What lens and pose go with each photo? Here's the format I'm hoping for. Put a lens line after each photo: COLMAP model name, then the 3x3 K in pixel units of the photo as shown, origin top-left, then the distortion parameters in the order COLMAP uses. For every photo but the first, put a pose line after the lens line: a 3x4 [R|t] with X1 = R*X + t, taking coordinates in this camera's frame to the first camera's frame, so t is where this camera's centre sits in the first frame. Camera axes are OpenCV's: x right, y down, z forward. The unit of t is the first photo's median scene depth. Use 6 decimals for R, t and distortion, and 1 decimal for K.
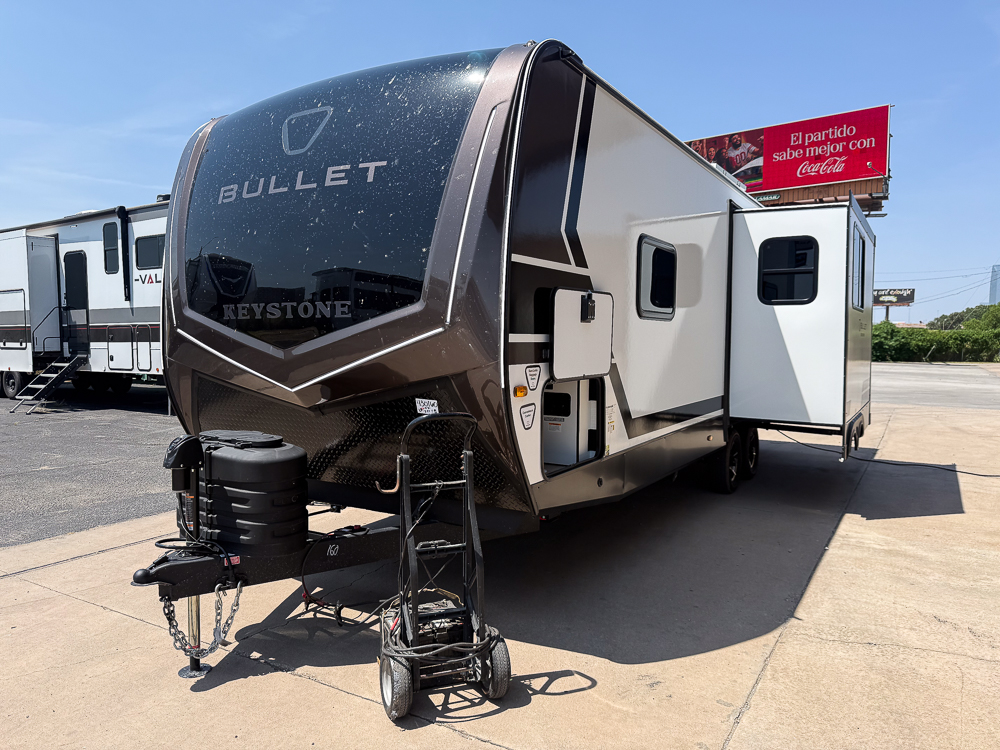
lens RADIAL K [[717.7, 0, 504.9], [0, 717.7, 373.3], [0, 0, 1]] dist [0.048989, -0.055324]
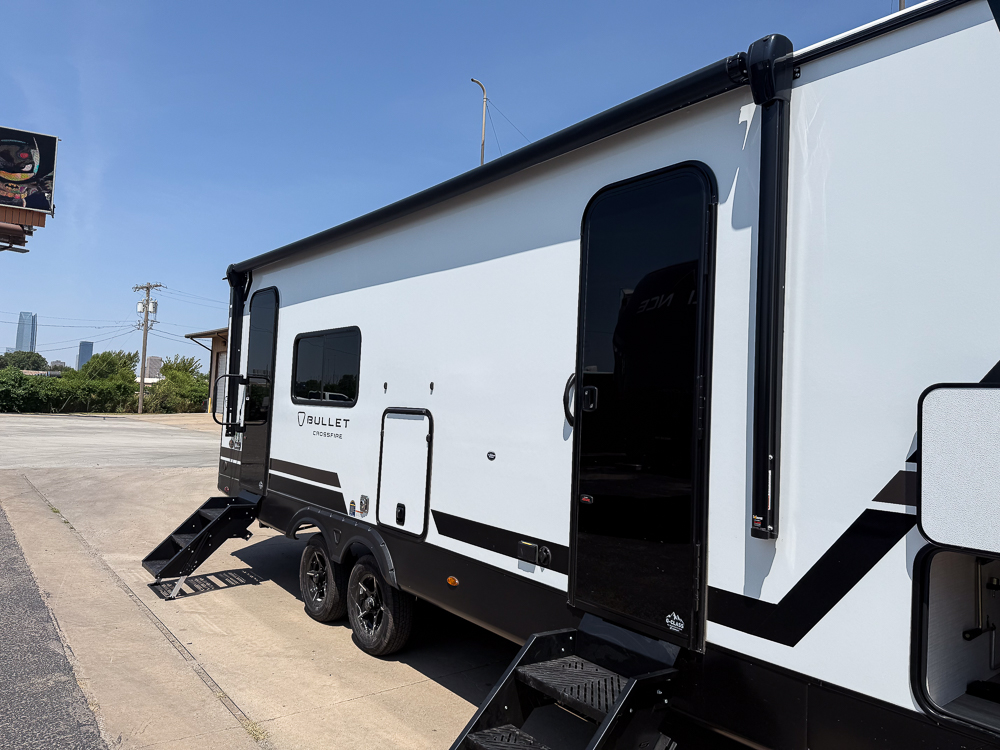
lens RADIAL K [[717.7, 0, 491.1], [0, 717.7, 358.3], [0, 0, 1]] dist [0.048989, -0.055324]
pose [[0.359855, 0.067423, 0.930569, -0.670602], [0.008777, 0.997097, -0.075637, -0.067182], [-0.932967, 0.035386, 0.358219, 0.870191]]
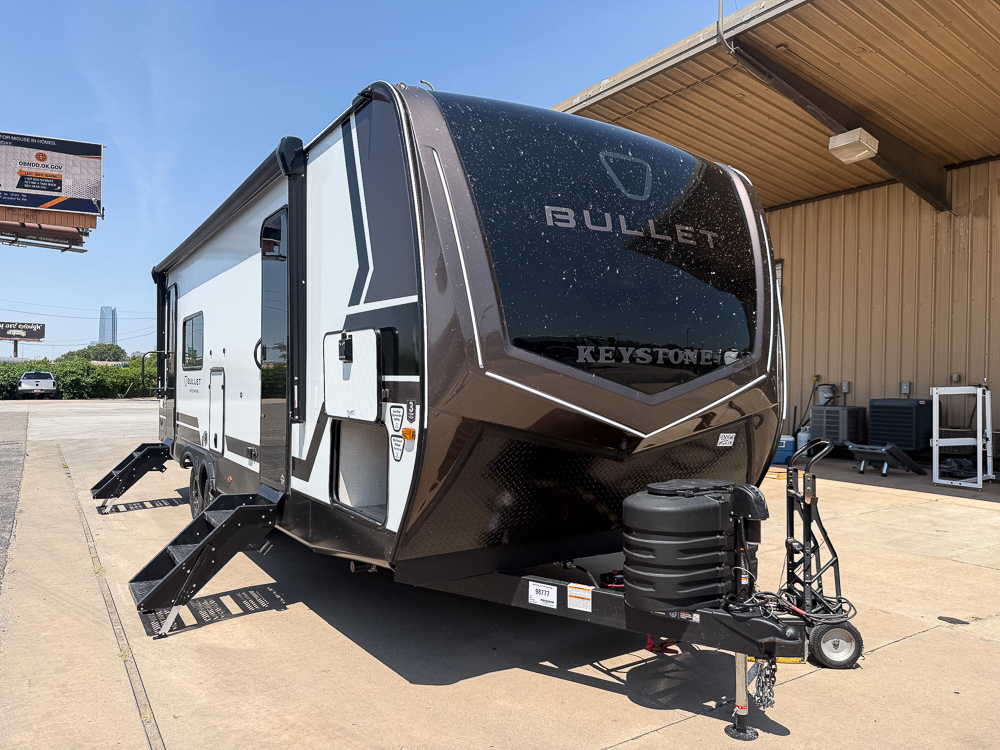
lens RADIAL K [[717.7, 0, 494.6], [0, 717.7, 371.0], [0, 0, 1]] dist [0.048989, -0.055324]
pose [[0.438257, 0.007897, 0.898815, -0.773955], [0.039826, 0.998809, -0.028194, -0.028250], [-0.897967, 0.048153, 0.437420, 0.458395]]
